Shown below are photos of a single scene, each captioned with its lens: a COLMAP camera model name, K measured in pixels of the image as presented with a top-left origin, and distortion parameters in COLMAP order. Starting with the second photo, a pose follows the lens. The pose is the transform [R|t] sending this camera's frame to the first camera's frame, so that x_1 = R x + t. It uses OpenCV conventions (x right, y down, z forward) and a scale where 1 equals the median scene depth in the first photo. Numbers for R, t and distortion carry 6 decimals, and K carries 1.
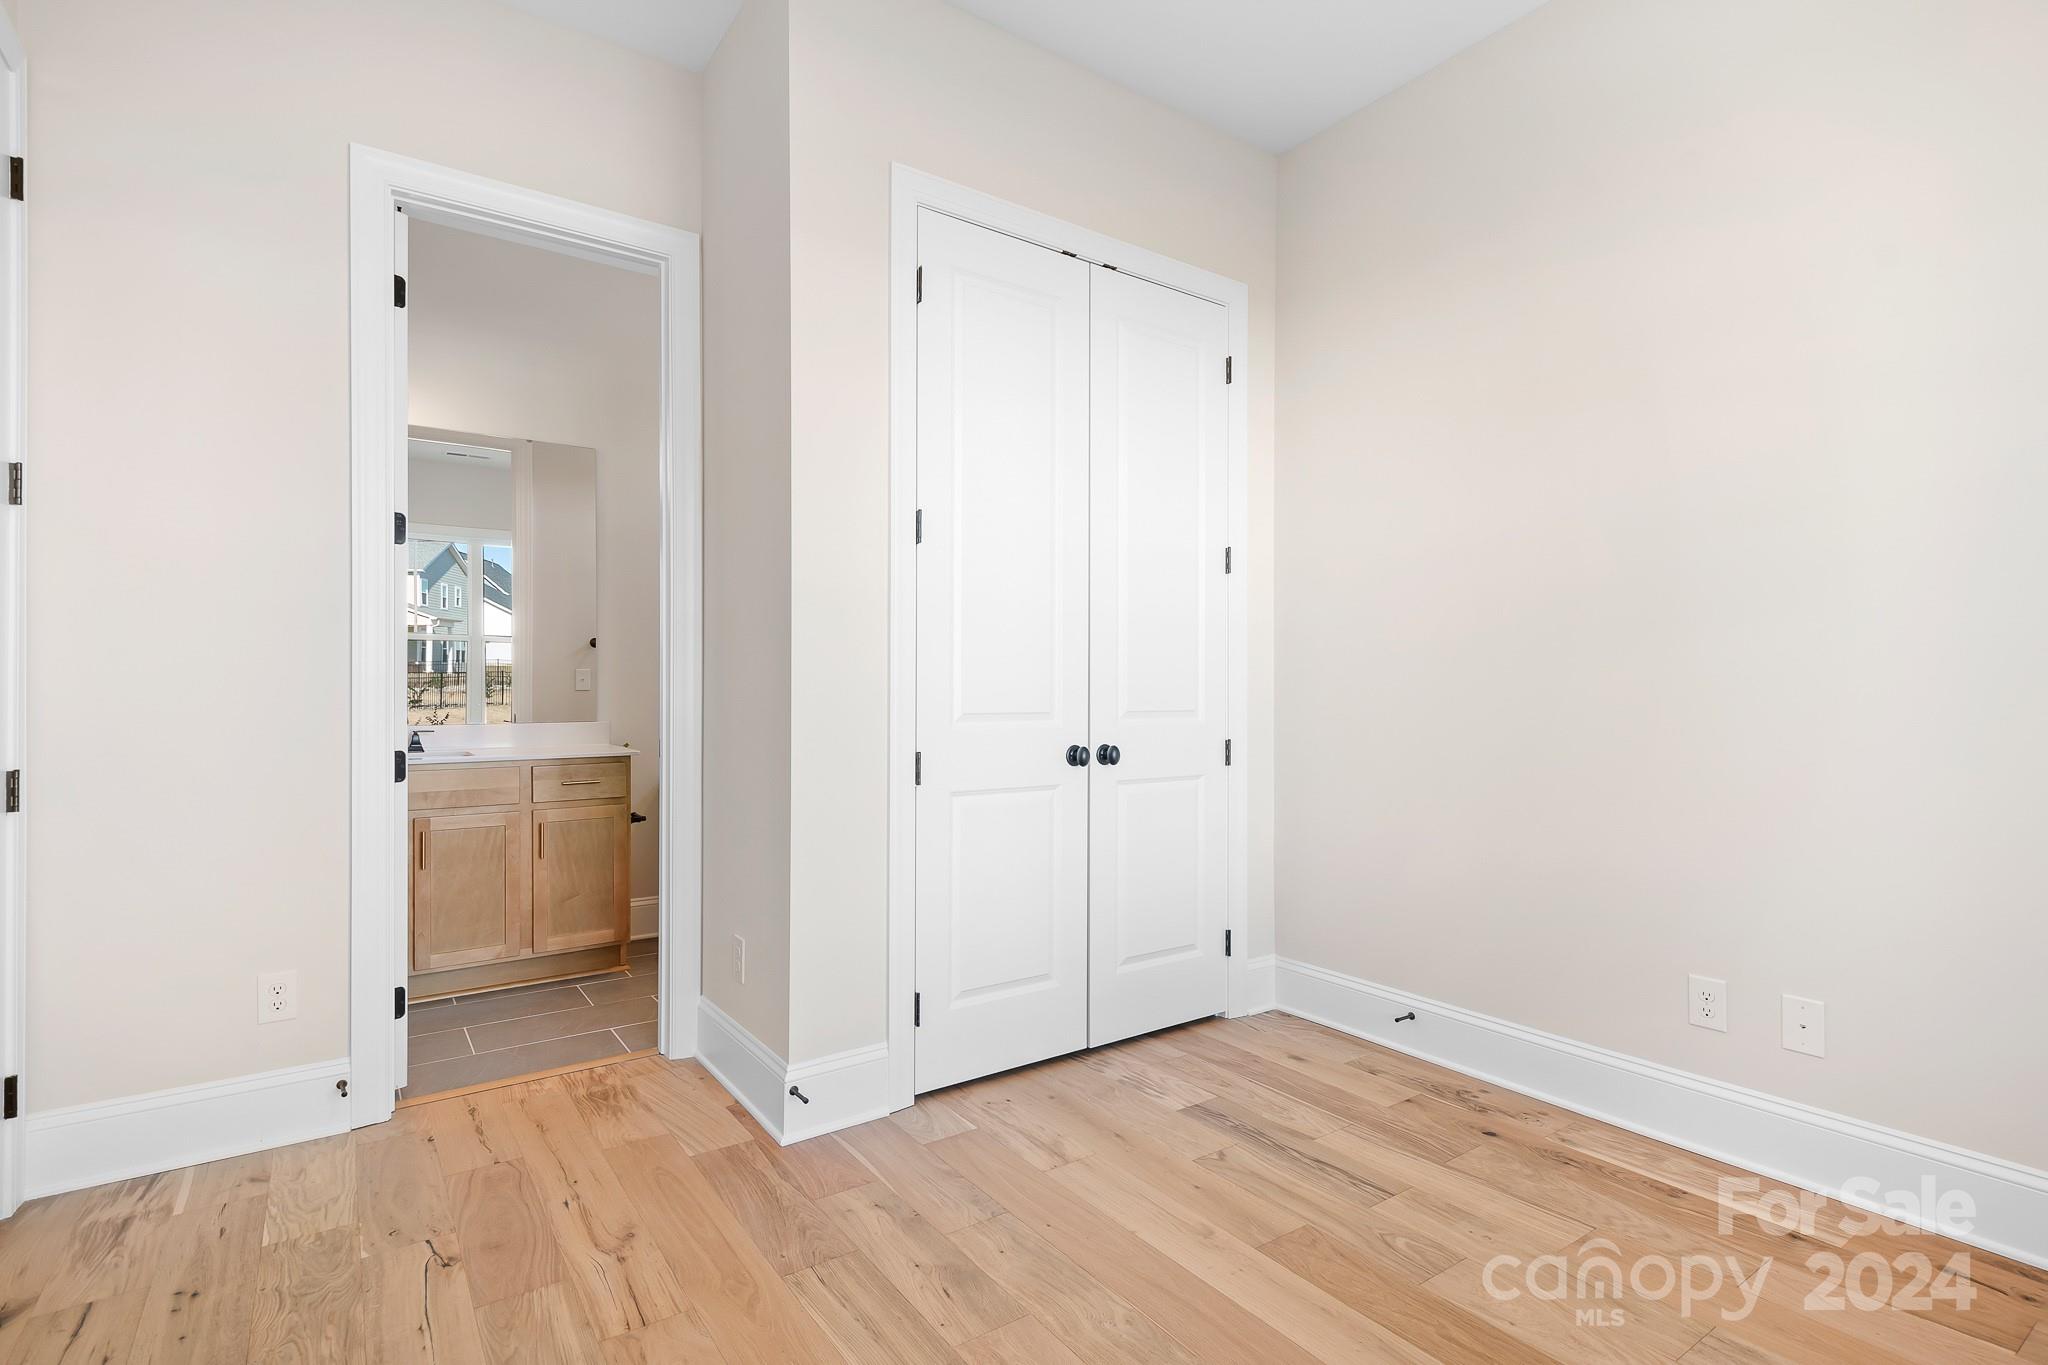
lens RADIAL K [[965.8, 0, 1024.0], [0, 965.8, 682.5], [0, 0, 1]] dist [0.000624, 0.000074]
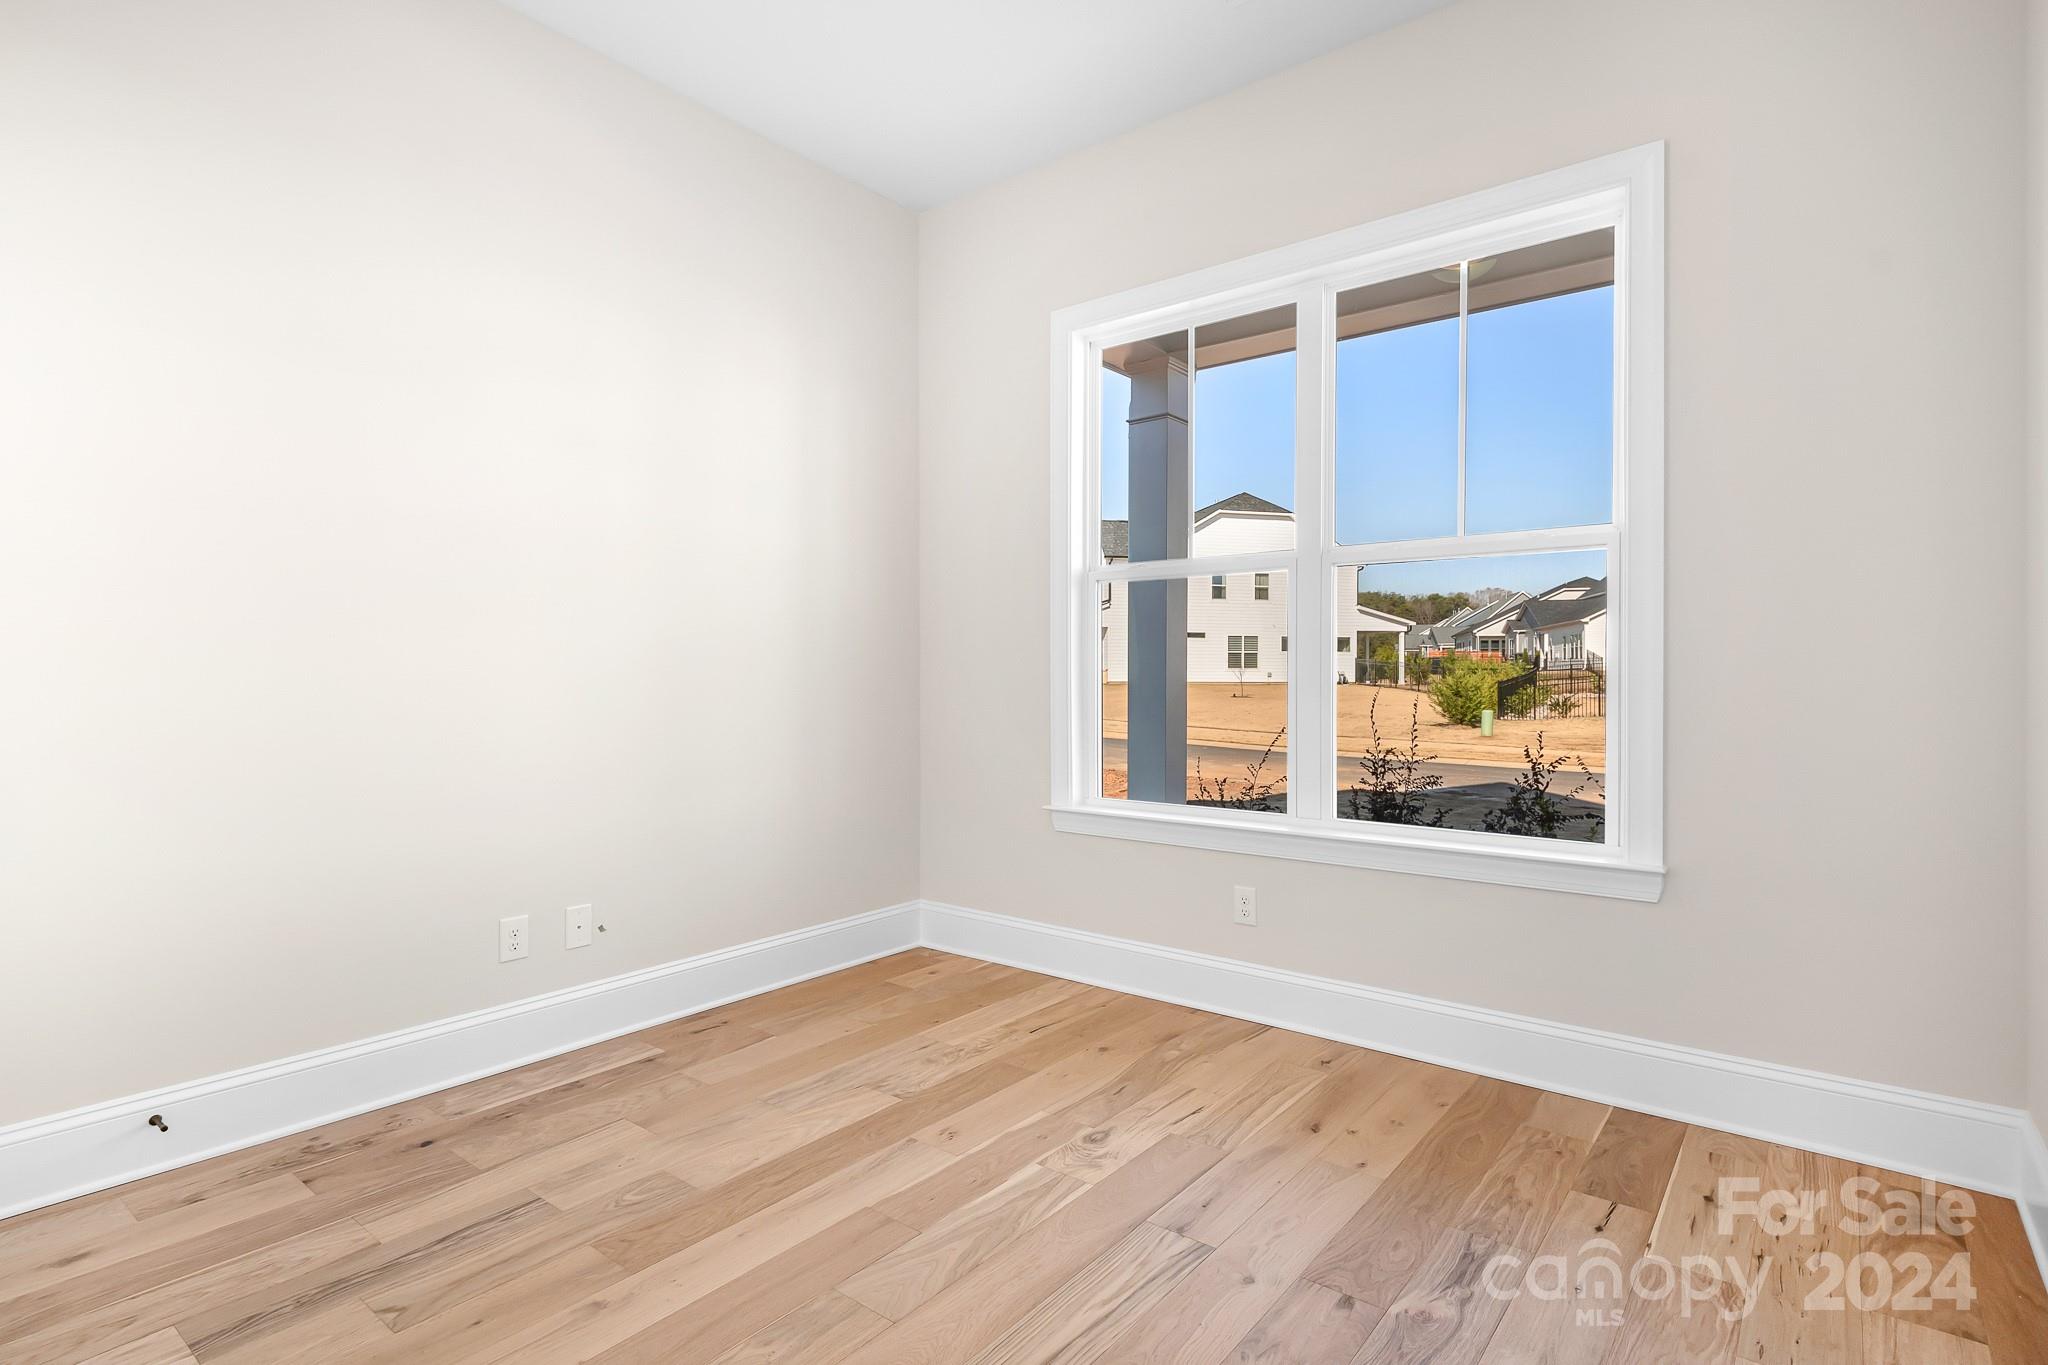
lens RADIAL K [[1018.4, 0, 1024.0], [0, 1018.4, 682.5], [0, 0, 1]] dist [-0.001216, -0.000486]
pose [[-0.283054, -0.004453, 0.959094, -0.648638], [-0.009913, 0.999949, 0.001717, 0.010903], [-0.959053, -0.009022, -0.283084, 0.747362]]
